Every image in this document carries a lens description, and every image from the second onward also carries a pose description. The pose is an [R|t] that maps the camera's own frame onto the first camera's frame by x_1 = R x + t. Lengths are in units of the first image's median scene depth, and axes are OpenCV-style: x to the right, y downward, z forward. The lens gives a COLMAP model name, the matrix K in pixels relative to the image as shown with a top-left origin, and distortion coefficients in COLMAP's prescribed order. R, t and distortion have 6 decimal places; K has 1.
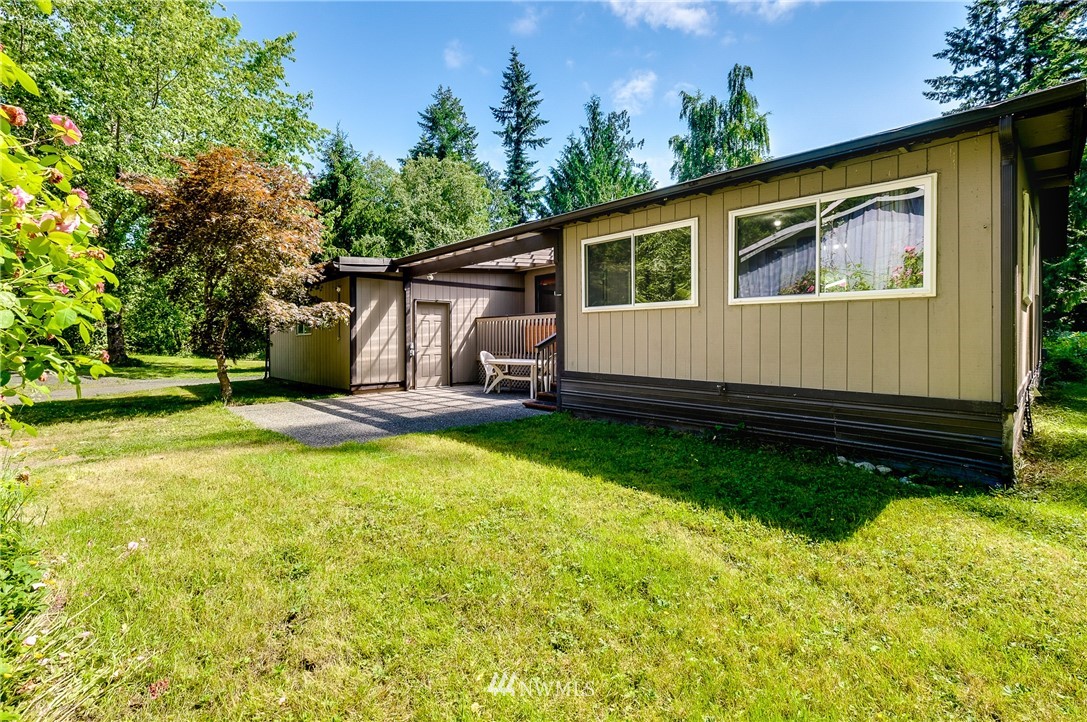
lens RADIAL K [[499.8, 0, 530.7], [0, 499.8, 346.7], [0, 0, 1]] dist [-0.000593, 0.000237]
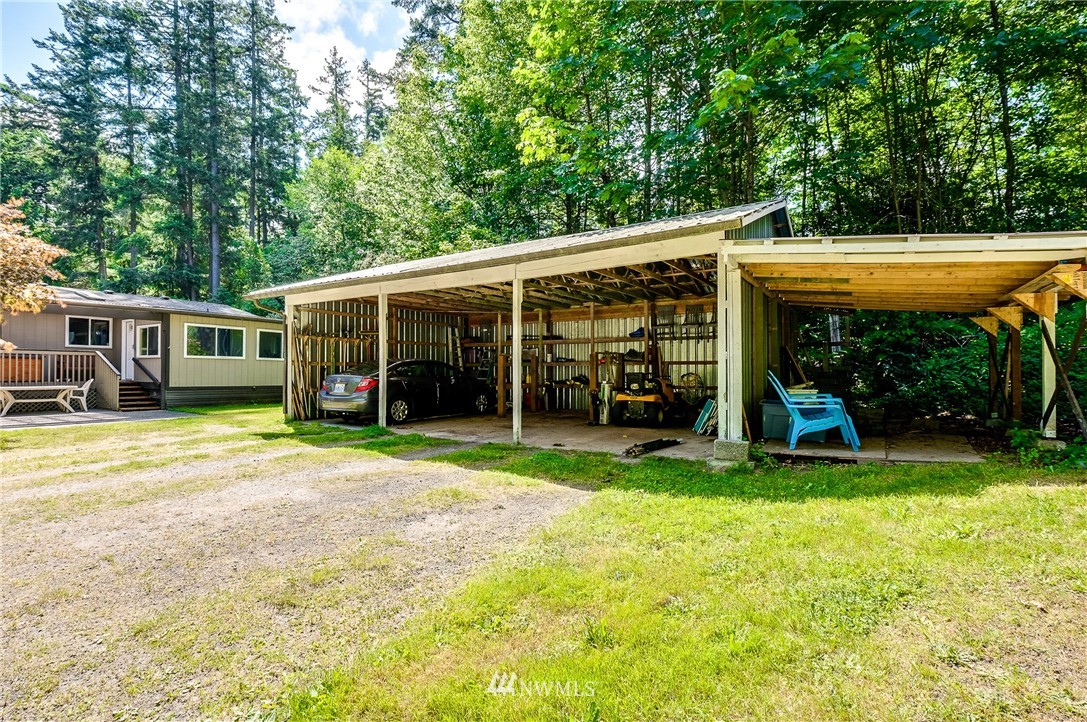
lens RADIAL K [[516.0, 0, 542.5], [0, 516.0, 367.4], [0, 0, 1]] dist [0.000518, 0.000814]
pose [[-0.285204, 0.011962, 0.958392, -1.533373], [0.010337, 0.999902, -0.009404, 0.004218], [-0.958411, 0.007225, -0.285299, 0.128115]]
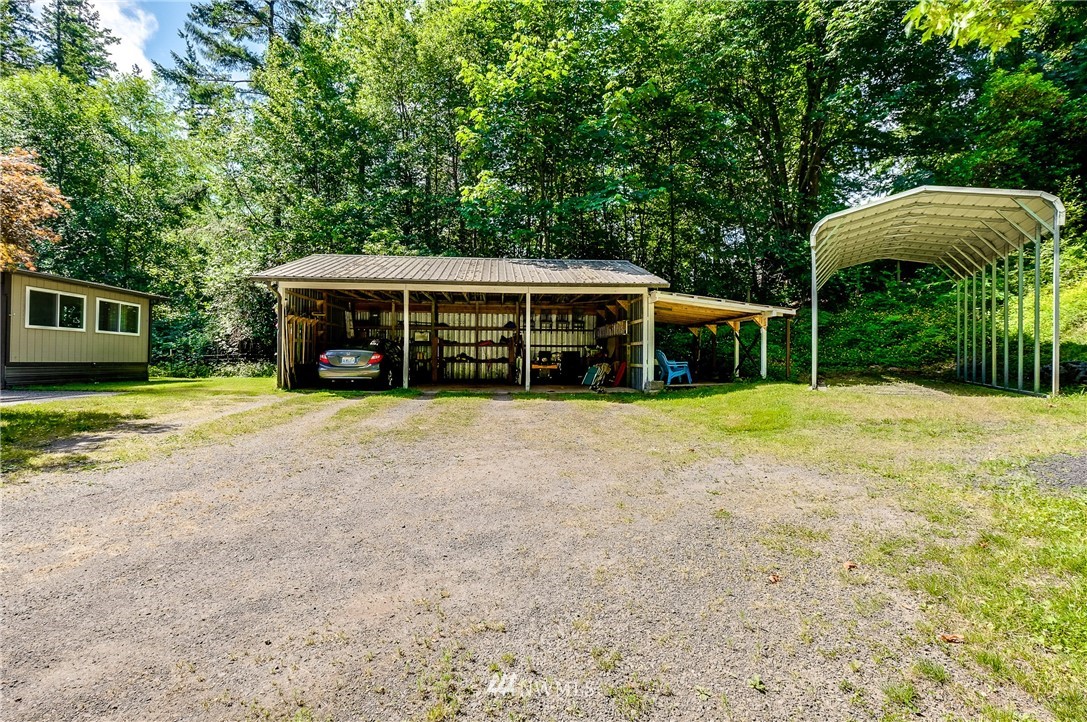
lens RADIAL K [[482.8, 0, 543.5], [0, 482.8, 361.0], [0, 0, 1]] dist [-0.000921, -0.000080]
pose [[-0.805015, -0.008627, 0.593192, -1.527109], [-0.000295, 0.999900, 0.014142, 0.015229], [-0.593254, 0.011209, -0.804937, 0.837829]]
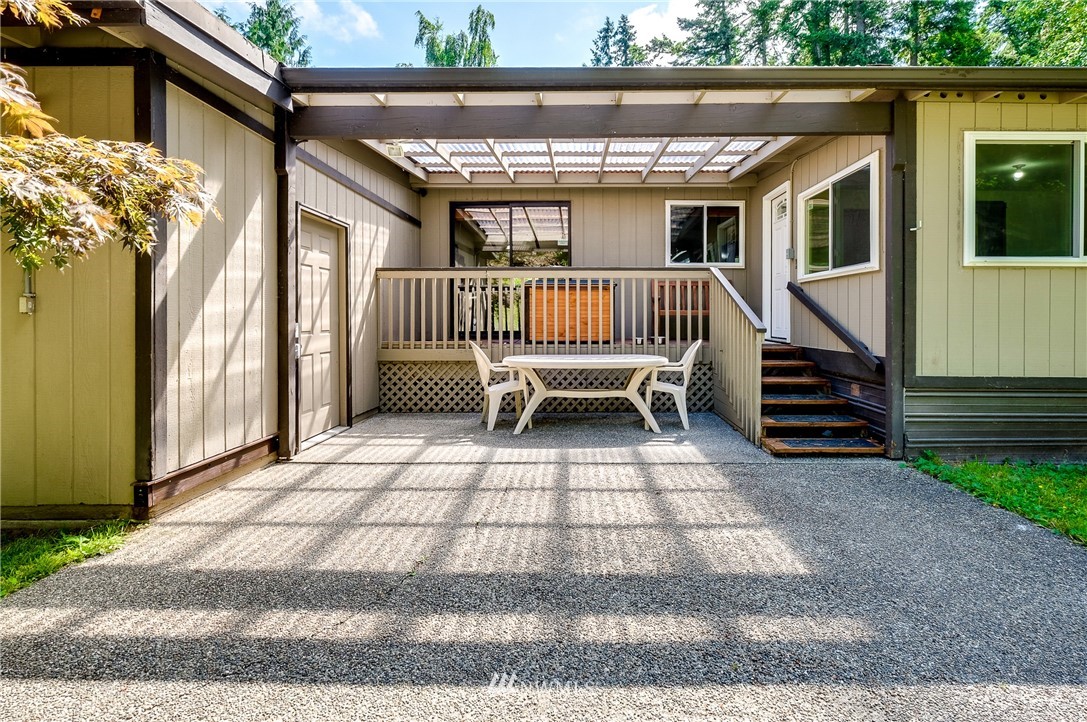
lens RADIAL K [[523.5, 0, 569.5], [0, 523.5, 321.5], [0, 0, 1]] dist [-0.001183, -0.000261]
pose [[0.668997, -0.000248, 0.743265, -0.391796], [0.007143, 0.999956, -0.006096, -0.005226], [-0.743231, 0.009387, 0.668969, 0.614968]]
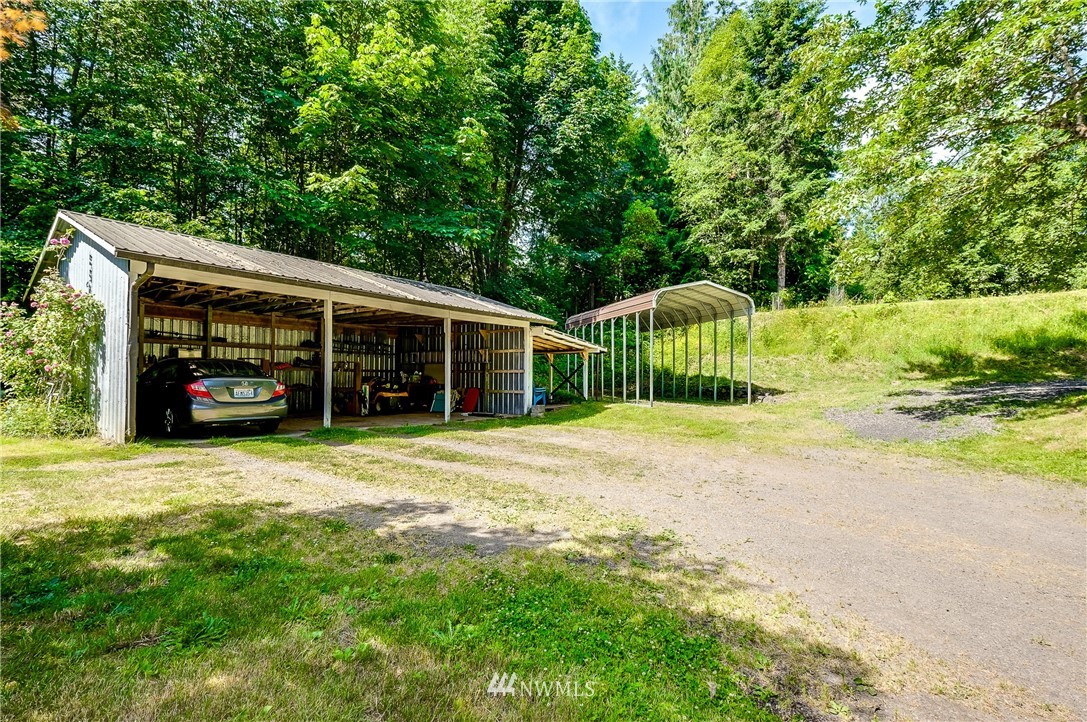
lens RADIAL K [[499.8, 0, 530.7], [0, 499.8, 346.7], [0, 0, 1]] dist [-0.000593, 0.000237]
pose [[-0.985892, -0.016459, -0.166571, -0.834015], [-0.006994, 0.998335, -0.057248, -0.000686], [0.167236, -0.055276, -0.984366, 1.080530]]
